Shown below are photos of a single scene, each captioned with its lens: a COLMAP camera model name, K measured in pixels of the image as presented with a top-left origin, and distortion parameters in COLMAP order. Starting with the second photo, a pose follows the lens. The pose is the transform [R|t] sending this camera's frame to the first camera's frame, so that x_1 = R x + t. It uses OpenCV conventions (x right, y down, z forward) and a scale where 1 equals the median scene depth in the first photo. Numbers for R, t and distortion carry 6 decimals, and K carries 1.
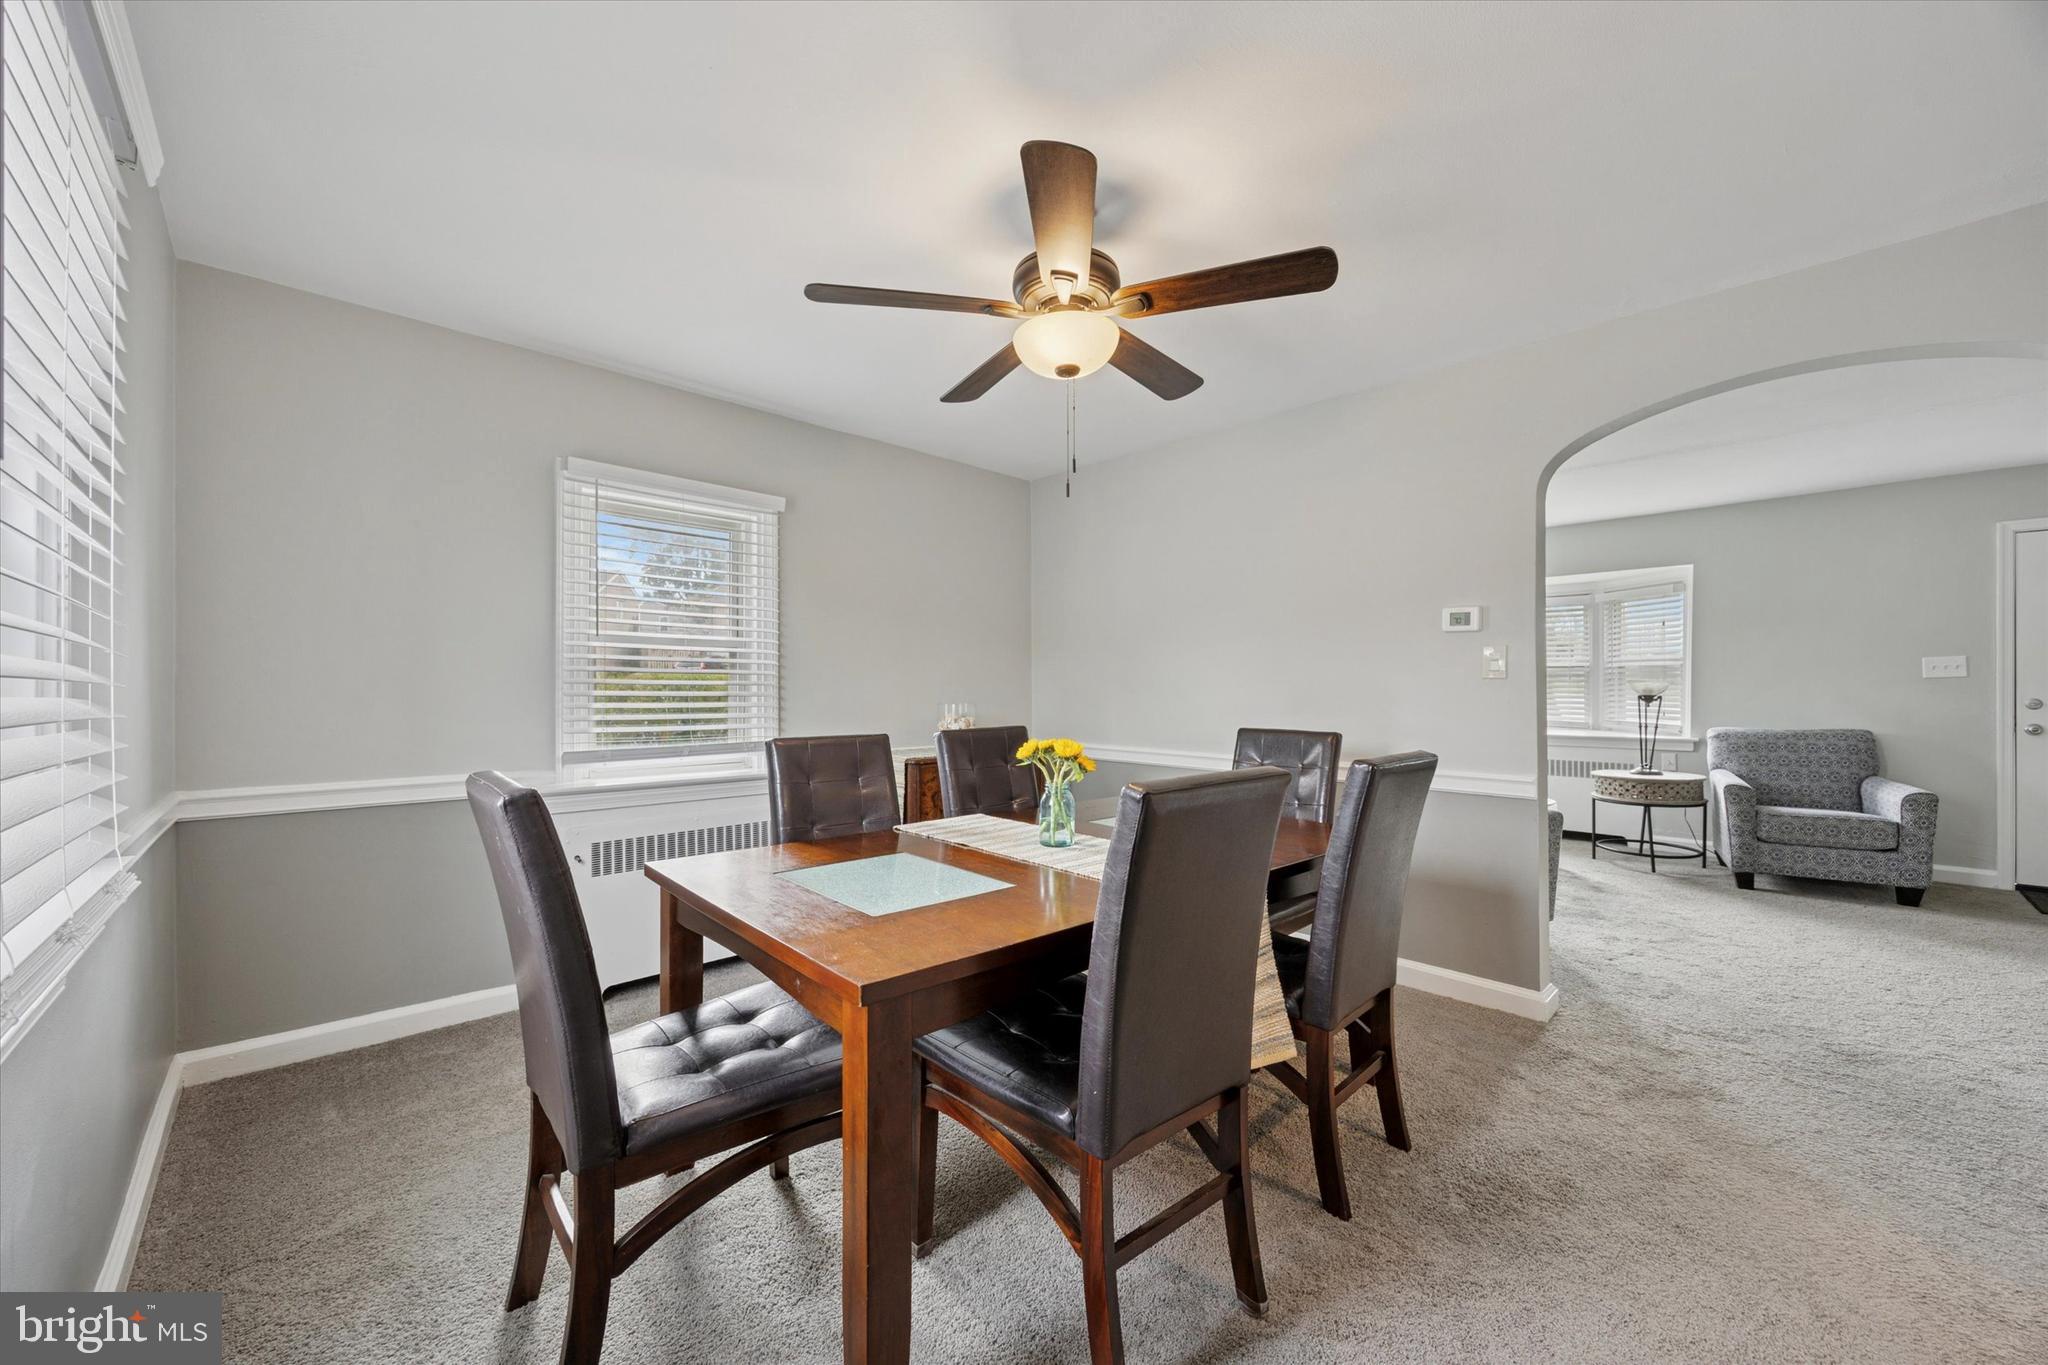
lens RADIAL K [[769.2, 0, 1024.7], [0, 769.2, 684.4], [0, 0, 1]] dist [-0.003425, -0.000597]
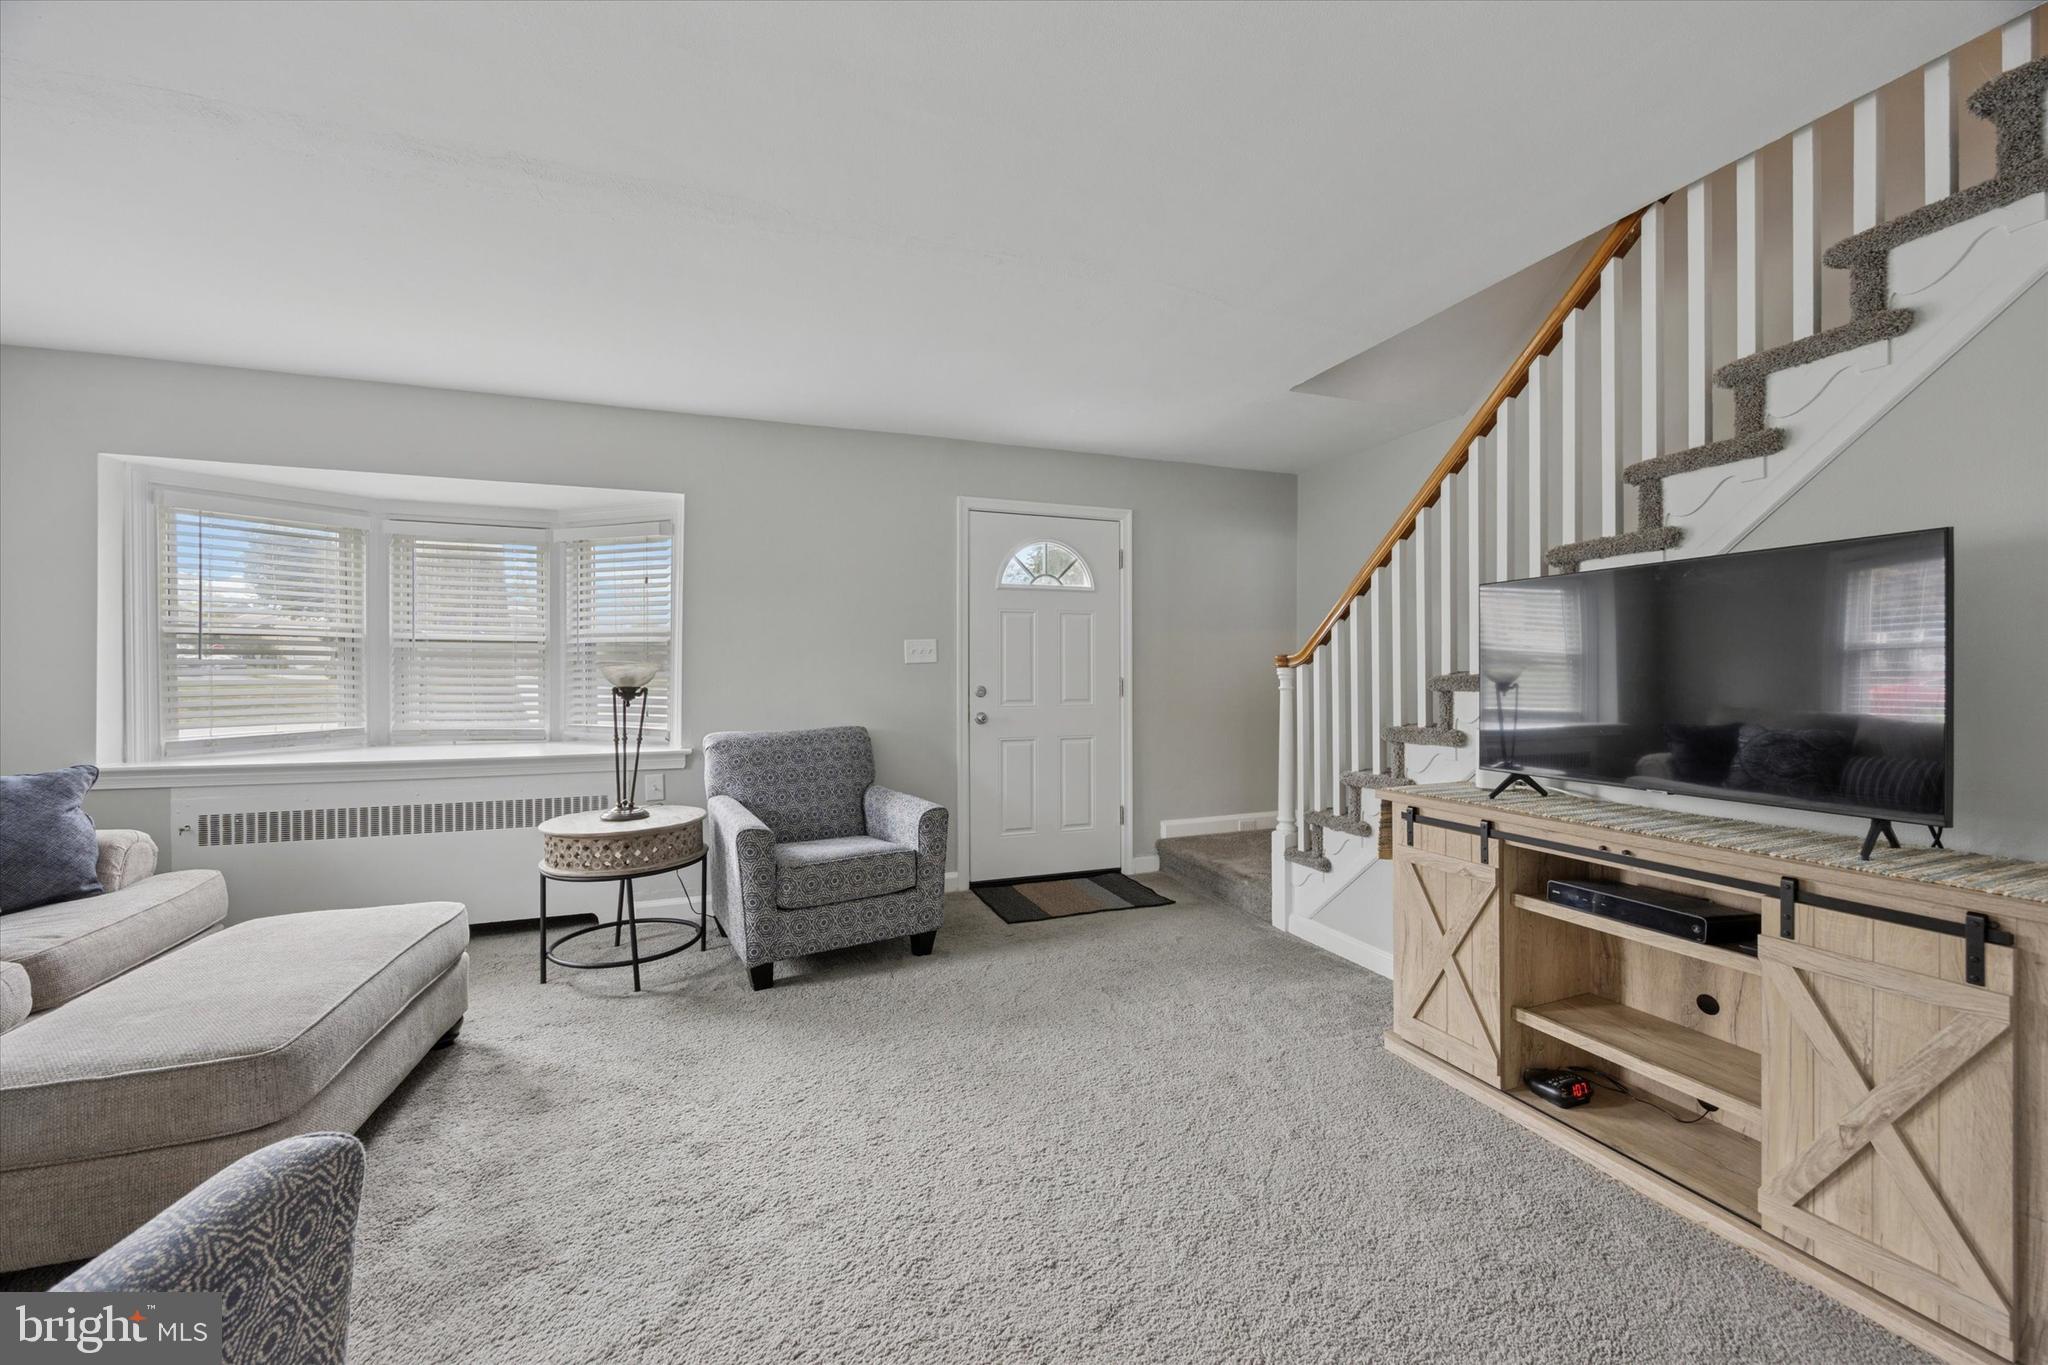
lens RADIAL K [[778.3, 0, 1024.0], [0, 778.3, 682.5], [0, 0, 1]] dist [-0.002033, -0.000226]
pose [[0.399108, -0.008046, 0.916869, 0.413283], [-0.001907, 0.999952, 0.009605, 0.004357], [-0.916902, -0.005582, 0.399074, 0.516355]]
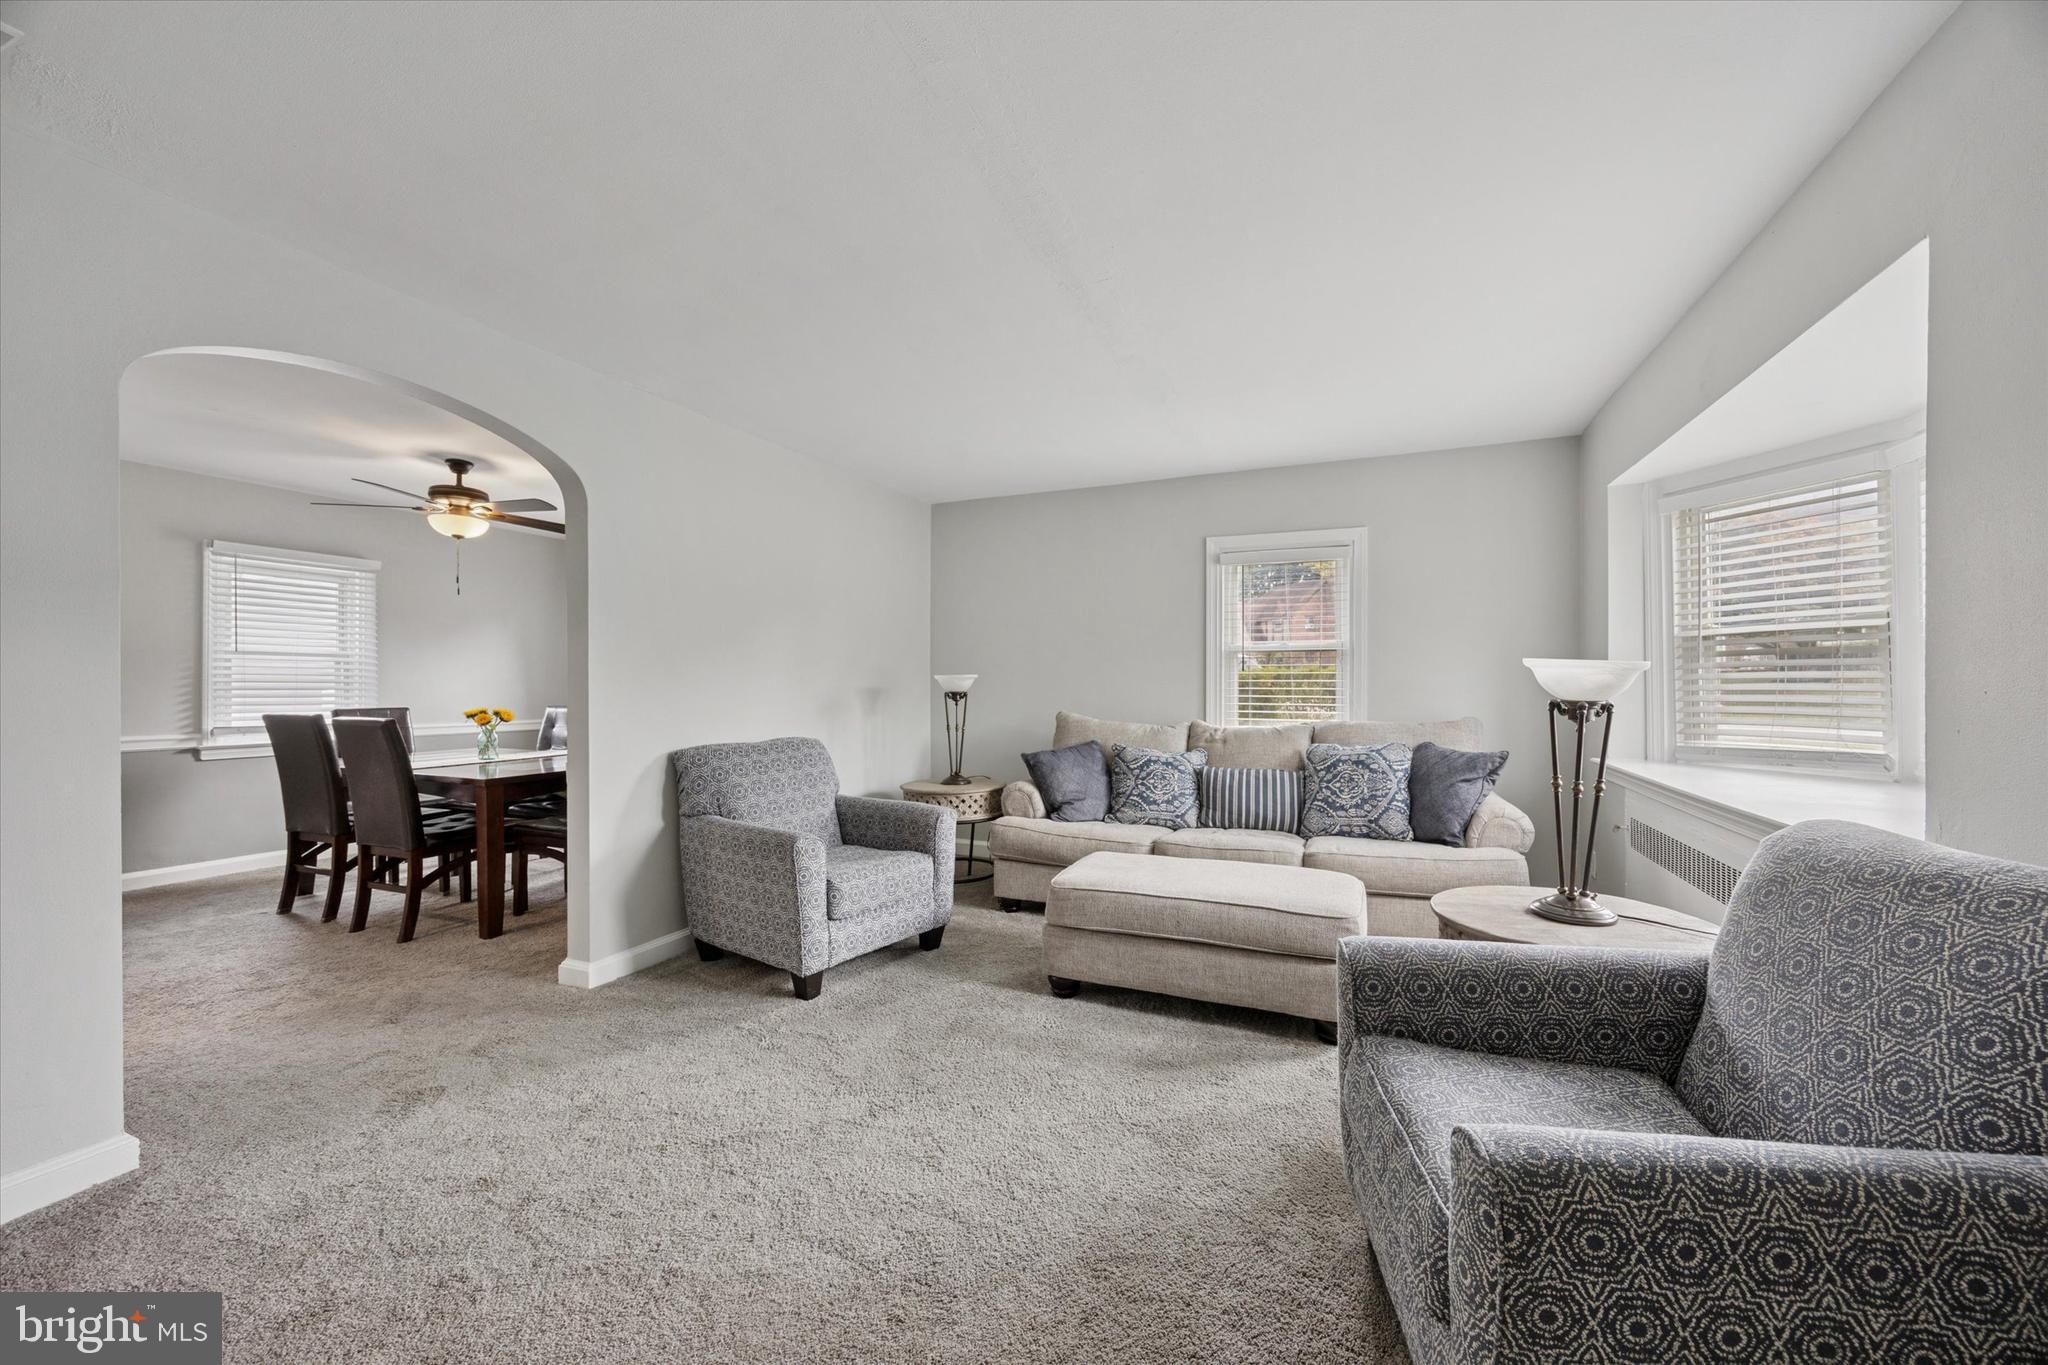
lens RADIAL K [[769.2, 0, 1024.7], [0, 769.2, 684.4], [0, 0, 1]] dist [-0.003425, -0.000597]
pose [[0.405397, -0.001165, -0.914140, 1.142896], [0.008822, 0.999958, 0.002638, 0.003555], [0.914098, -0.009134, 0.405390, 0.676572]]
